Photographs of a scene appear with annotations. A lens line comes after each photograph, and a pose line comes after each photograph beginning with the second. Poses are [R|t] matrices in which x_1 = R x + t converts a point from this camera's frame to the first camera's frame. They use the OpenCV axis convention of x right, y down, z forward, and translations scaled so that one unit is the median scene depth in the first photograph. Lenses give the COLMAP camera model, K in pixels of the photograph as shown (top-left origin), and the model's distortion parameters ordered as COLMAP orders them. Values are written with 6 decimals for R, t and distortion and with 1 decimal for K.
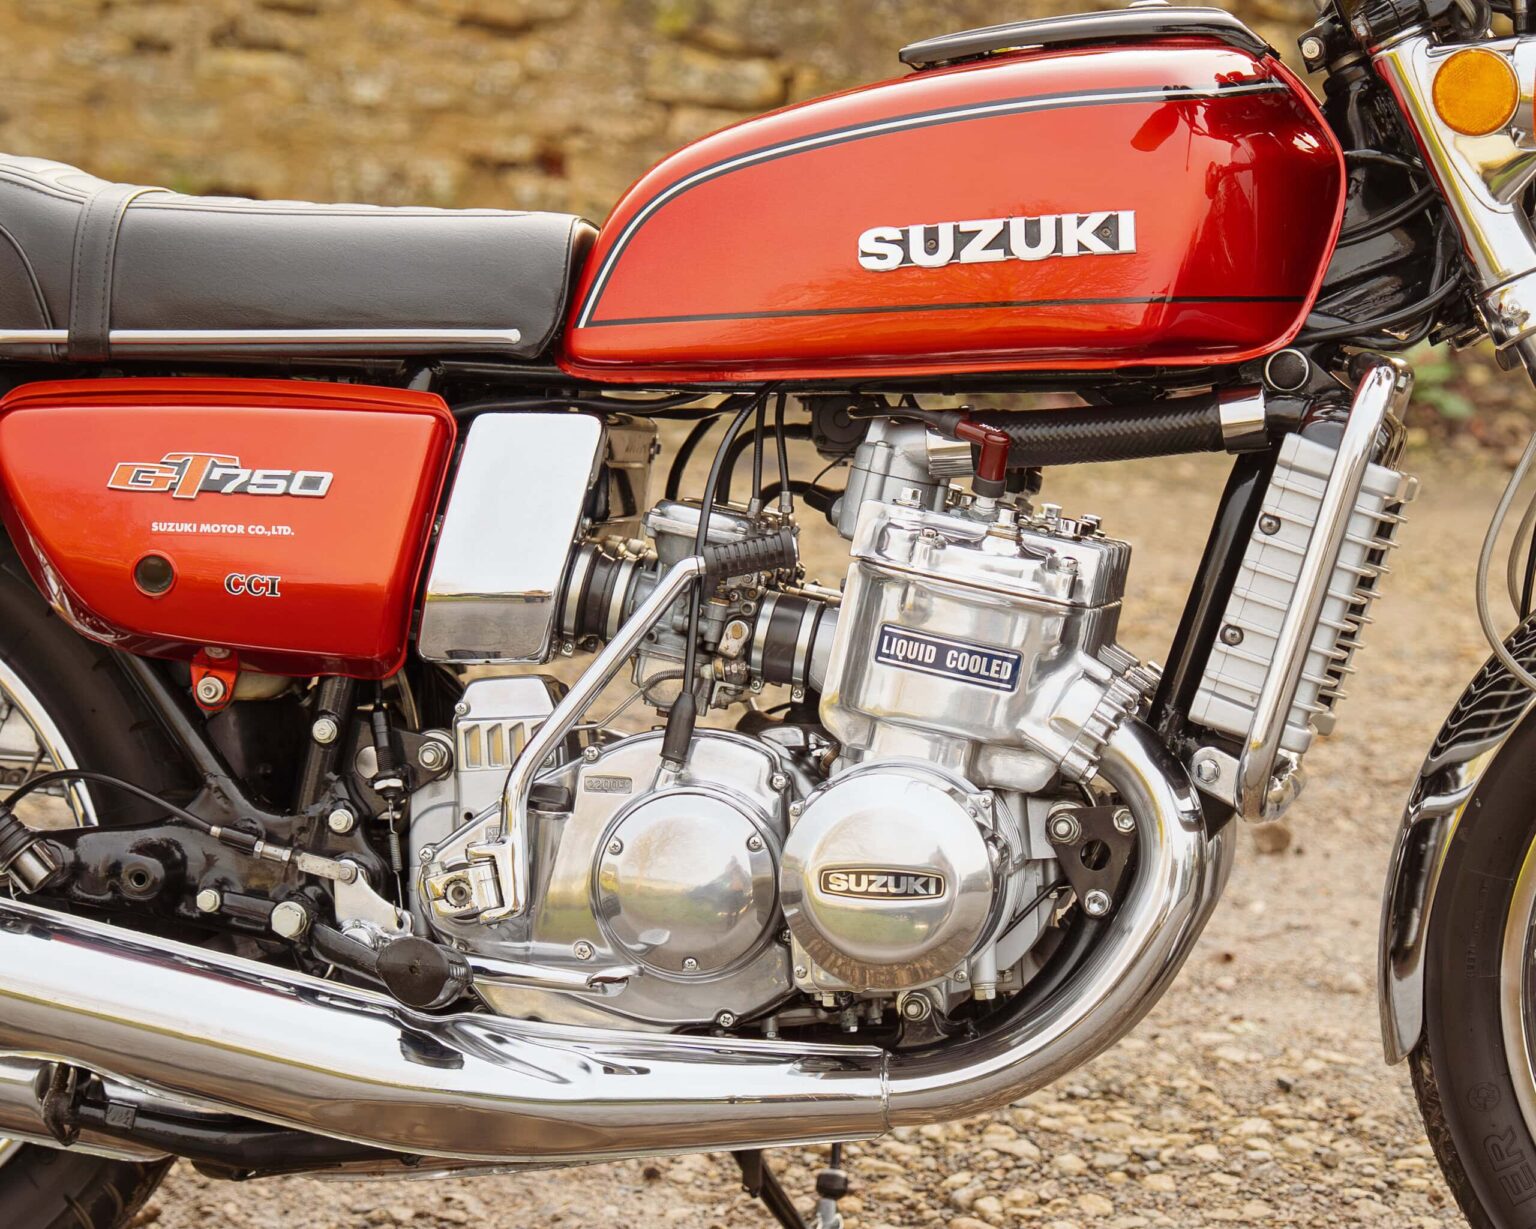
lens RADIAL K [[5825.9, 0, 768.0], [0, 5825.9, 614.5], [0, 0, 1]] dist [0.279440, 3.406643]
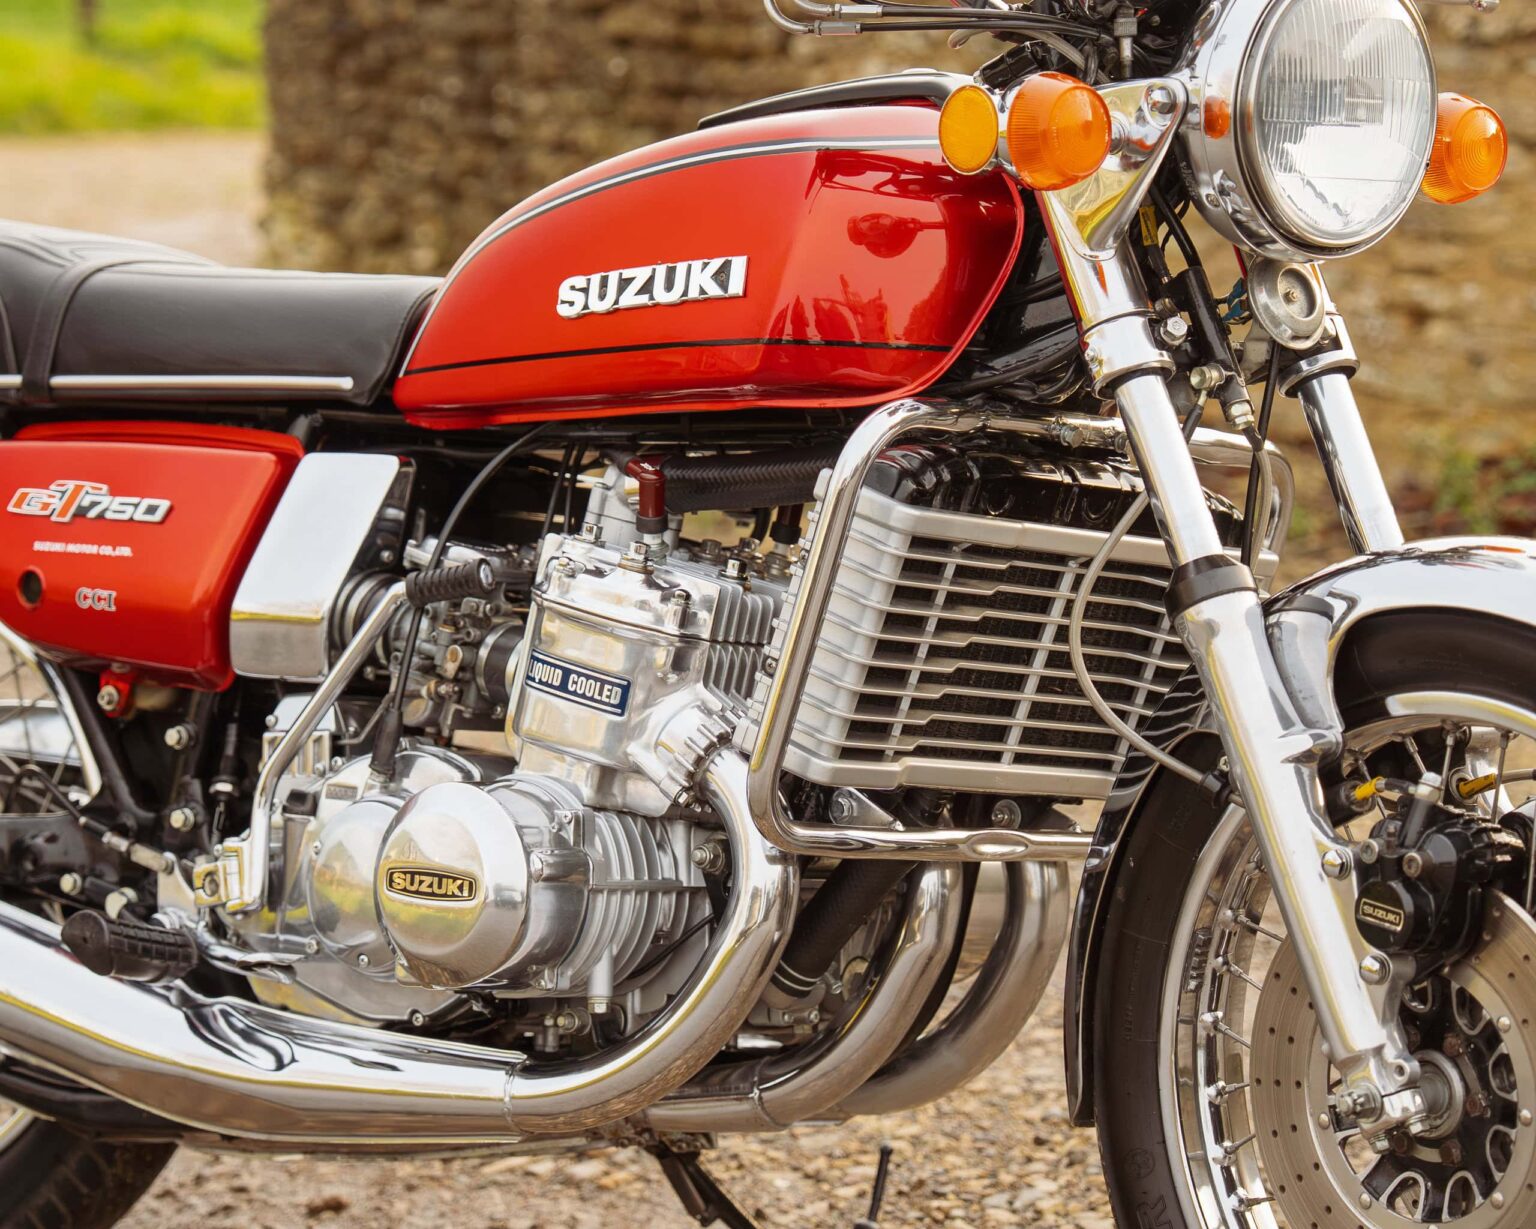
lens RADIAL K [[5160.8, 0, 768.0], [0, 5160.8, 614.5], [0, 0, 1]] dist [0.221204, 0.896788]
pose [[0.853217, 0.028724, -0.520765, 0.538874], [-0.063501, 0.996775, -0.049061, 0.038349], [0.517676, 0.074929, 0.852289, 0.225839]]
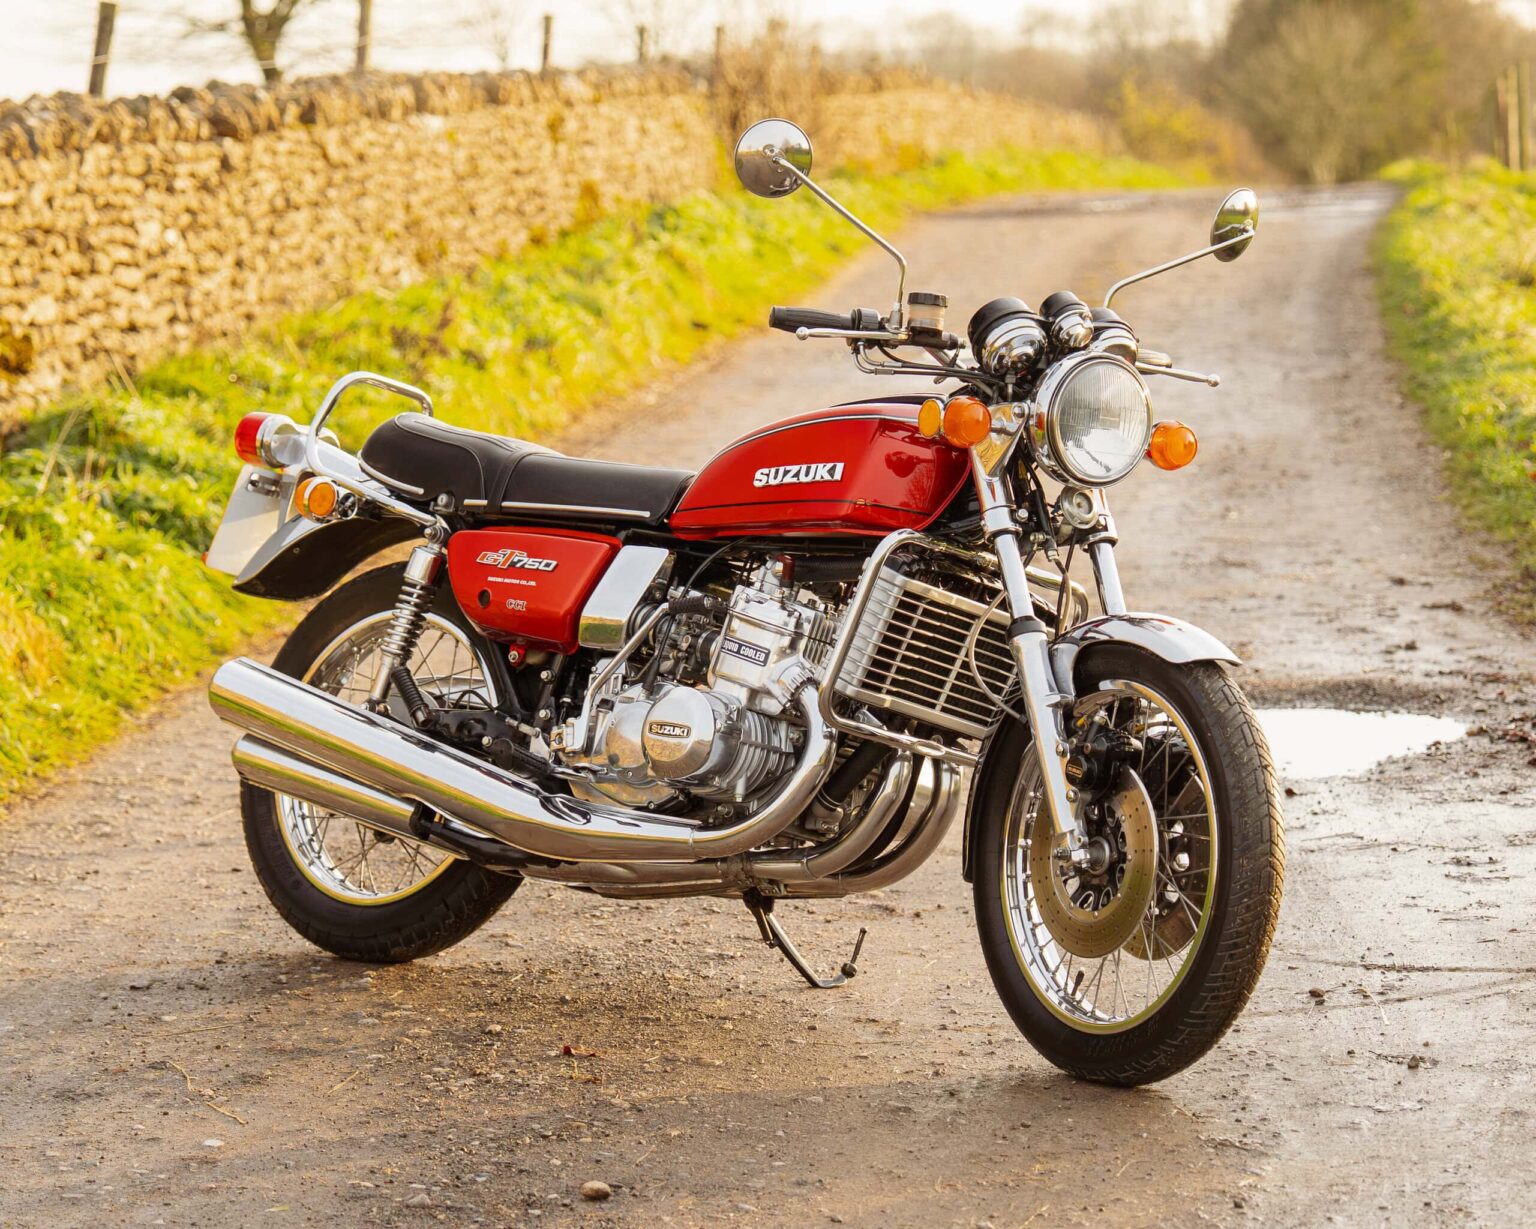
lens RADIAL K [[5160.8, 0, 768.0], [0, 5160.8, 614.5], [0, 0, 1]] dist [0.221204, 0.896788]
pose [[0.840898, 0.069674, -0.536691, 1.109011], [-0.173276, 0.974137, -0.145029, 0.281764], [0.512705, 0.214950, 0.831222, -0.664431]]
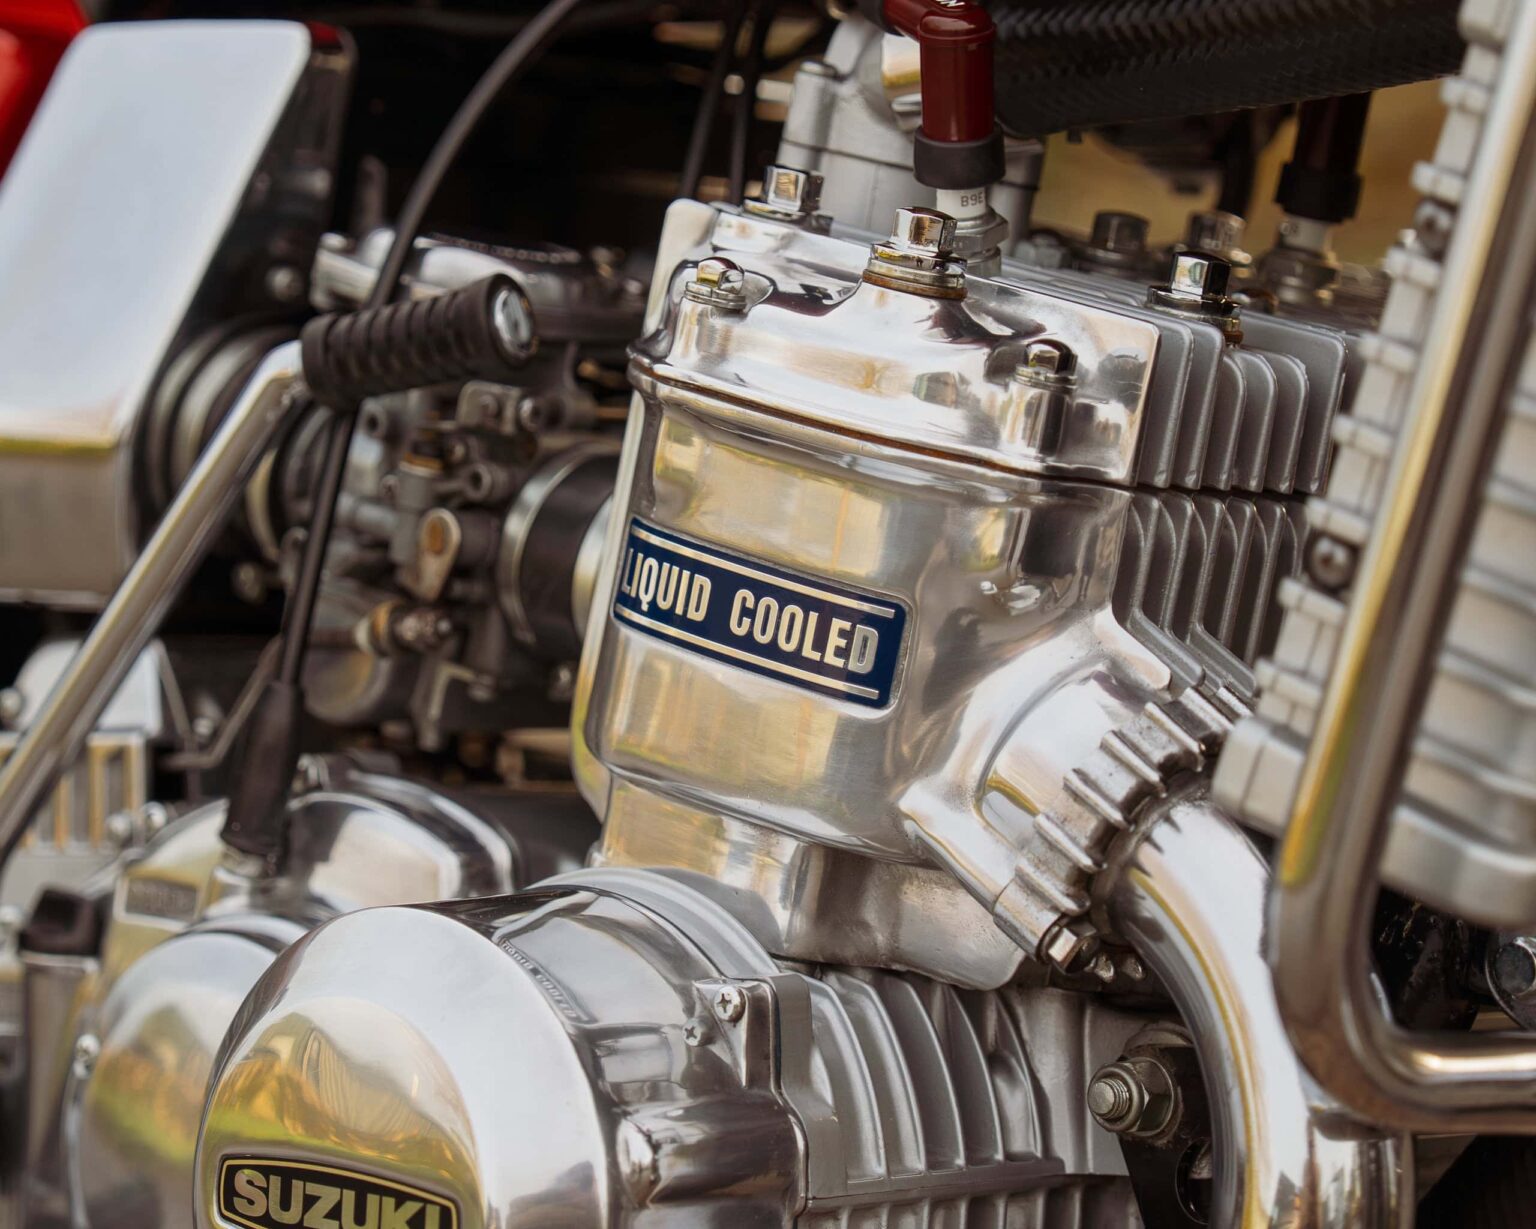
lens RADIAL K [[5160.8, 0, 768.0], [0, 5160.8, 614.5], [0, 0, 1]] dist [0.221204, 0.896788]
pose [[0.820936, 0.031057, -0.570175, 0.217586], [-0.047179, 0.998795, -0.013524, 0.012000], [0.569068, 0.038003, 0.821412, 0.726043]]
